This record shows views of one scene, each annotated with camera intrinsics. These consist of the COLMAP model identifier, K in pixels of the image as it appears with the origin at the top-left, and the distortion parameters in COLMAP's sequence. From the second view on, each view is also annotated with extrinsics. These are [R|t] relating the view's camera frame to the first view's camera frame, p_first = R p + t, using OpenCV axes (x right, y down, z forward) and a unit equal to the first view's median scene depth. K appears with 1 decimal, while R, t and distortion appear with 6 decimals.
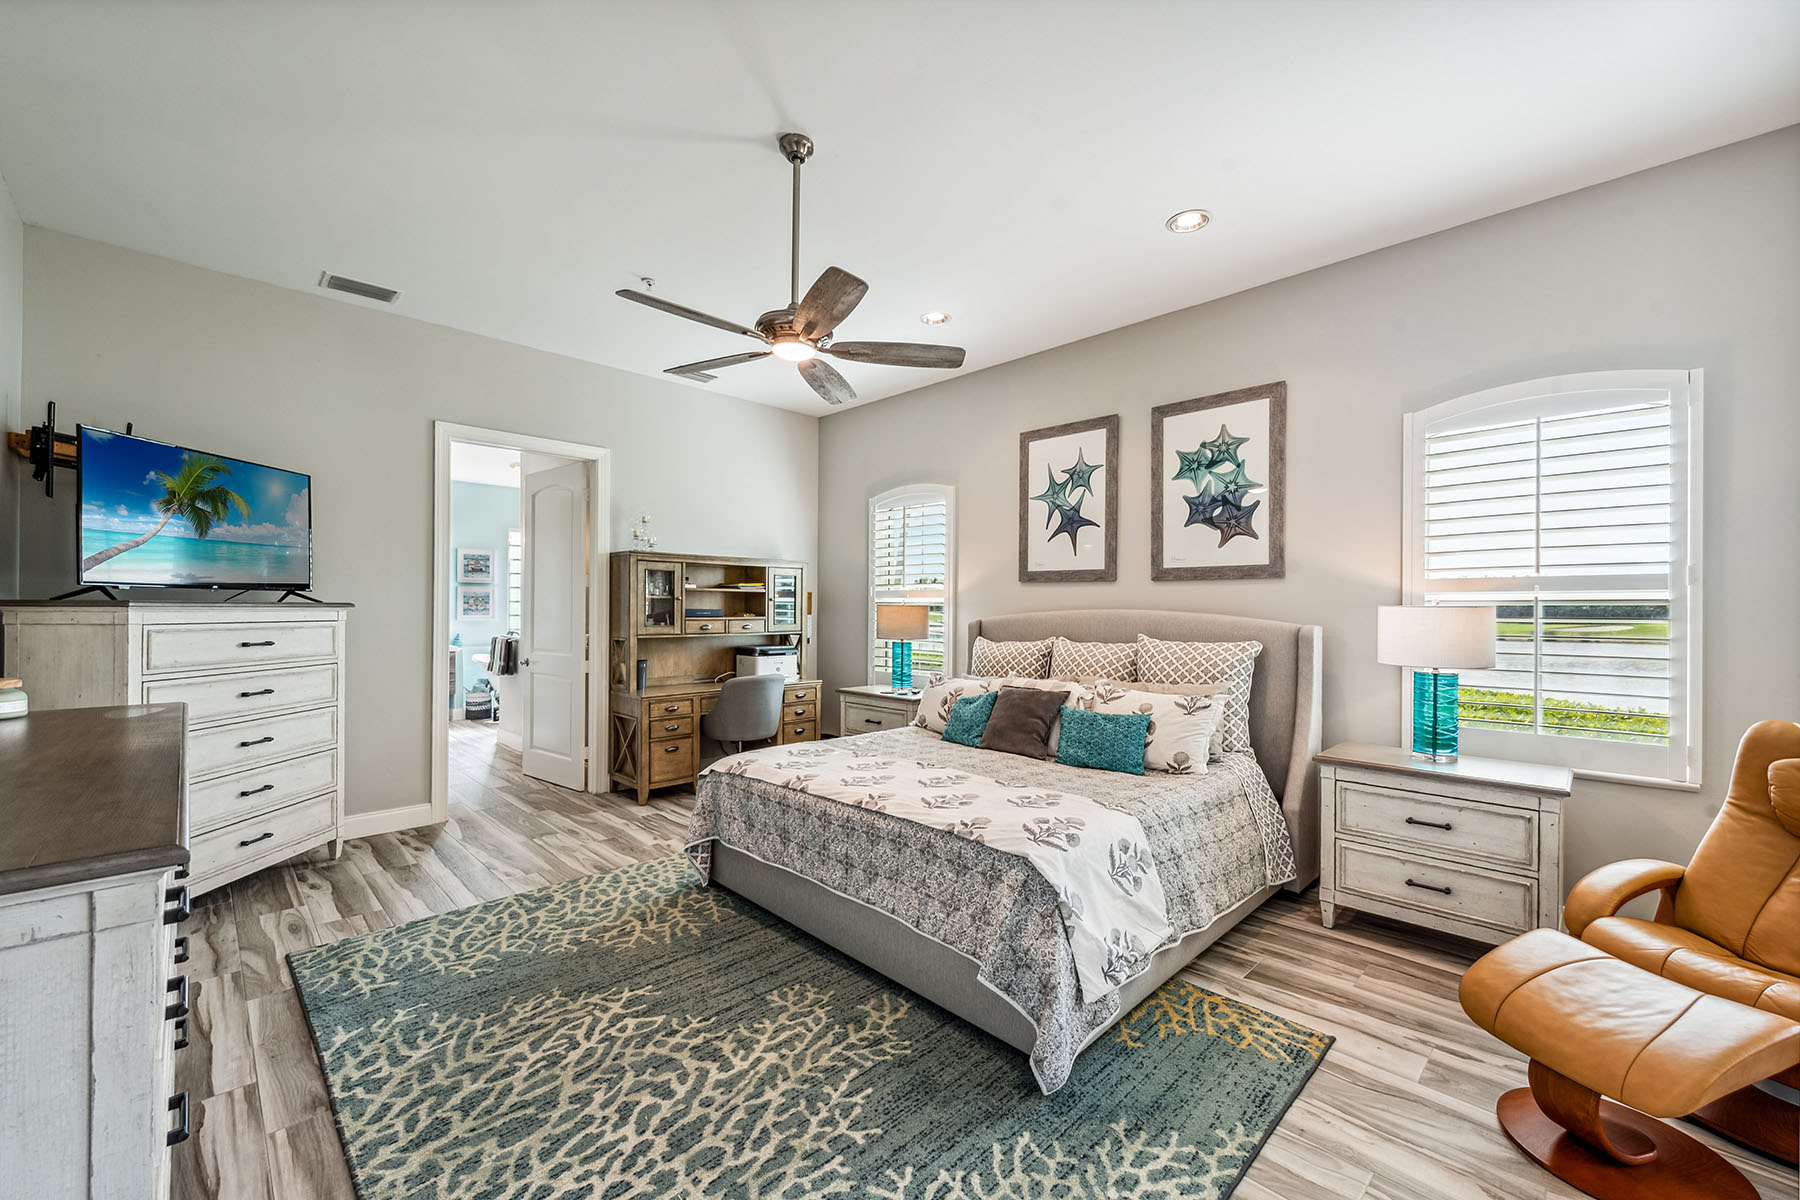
lens RADIAL K [[721.4, 0, 894.0], [0, 721.4, 607.5], [0, 0, 1]] dist [0.007880, -0.000645]
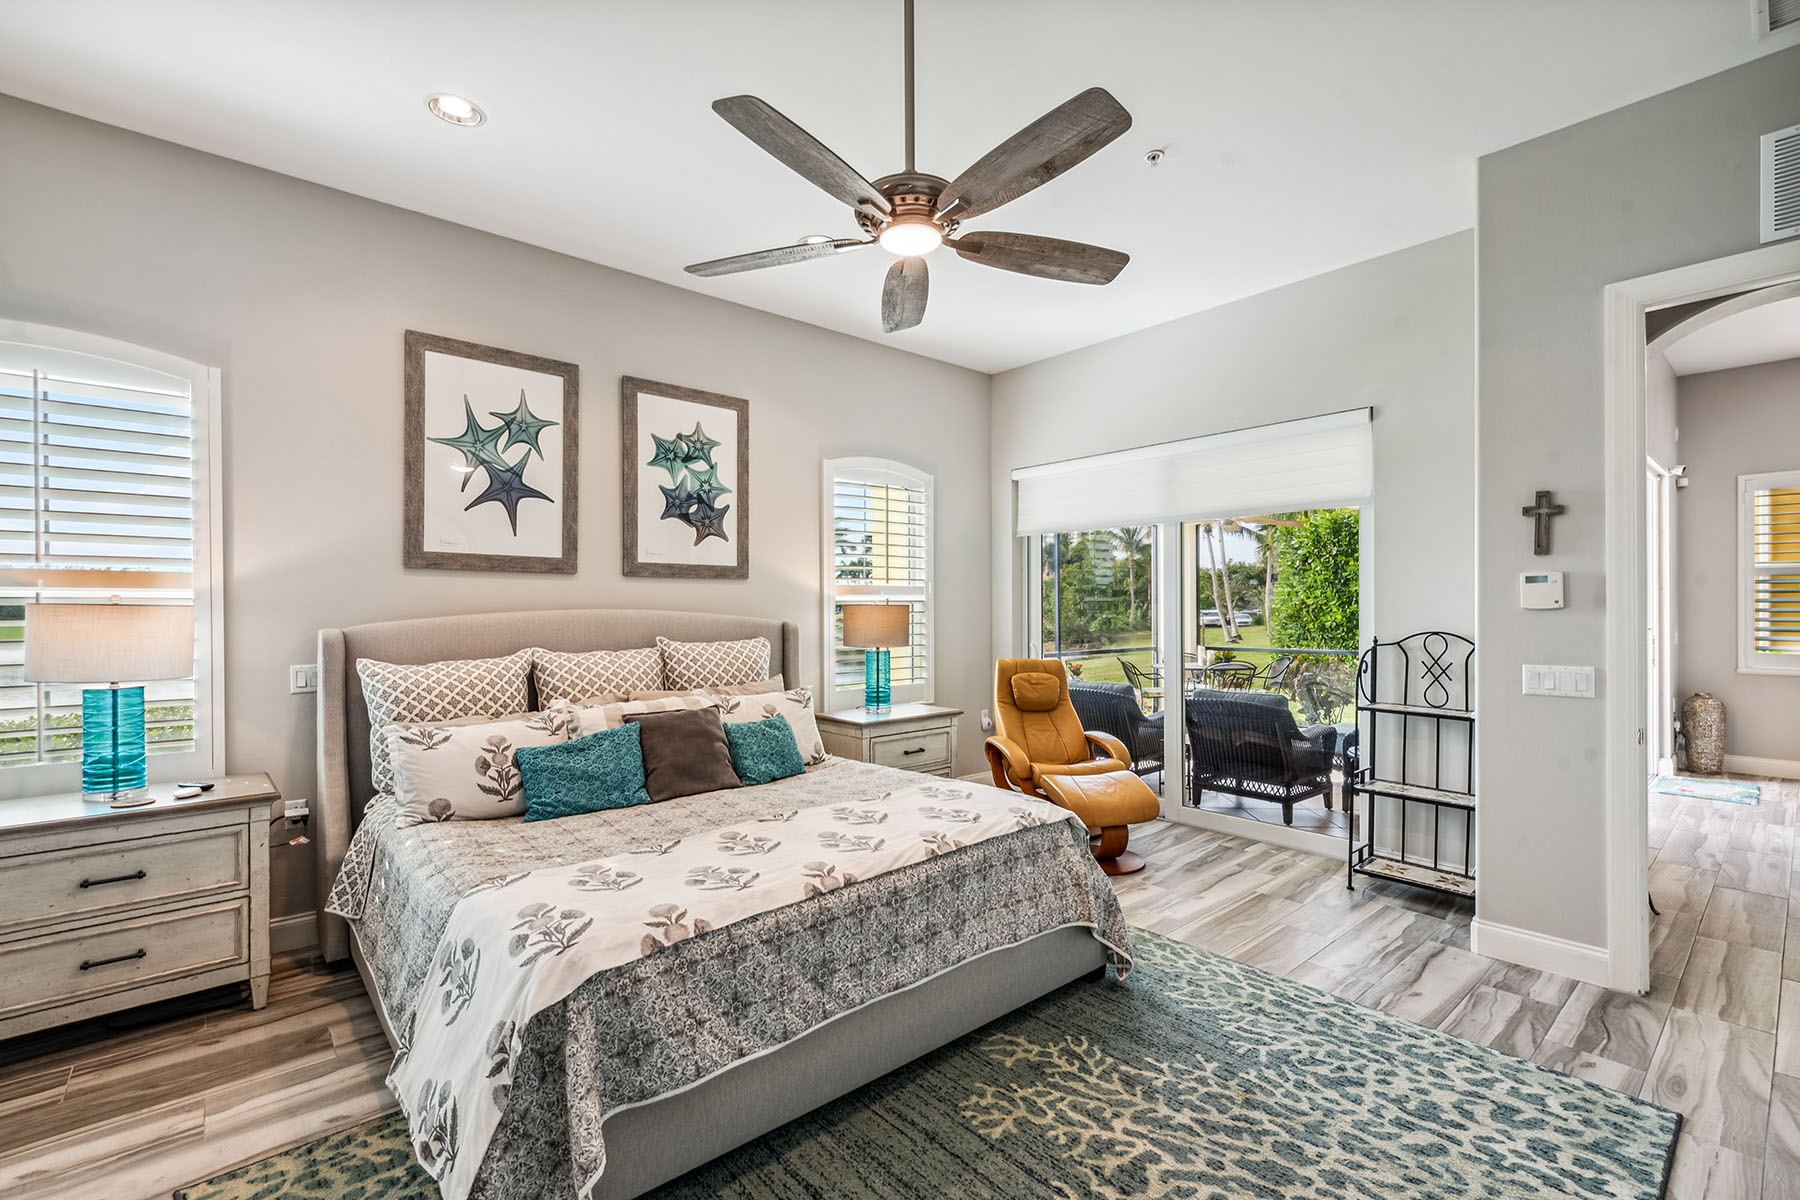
lens RADIAL K [[805.2, 0, 895.5], [0, 805.2, 608.8], [0, 0, 1]] dist [0.005841, -0.000680]
pose [[0.044321, -0.006470, 0.998996, -0.638665], [0.002558, 0.999976, 0.006363, -0.003081], [-0.999014, 0.002273, 0.044337, 0.681988]]
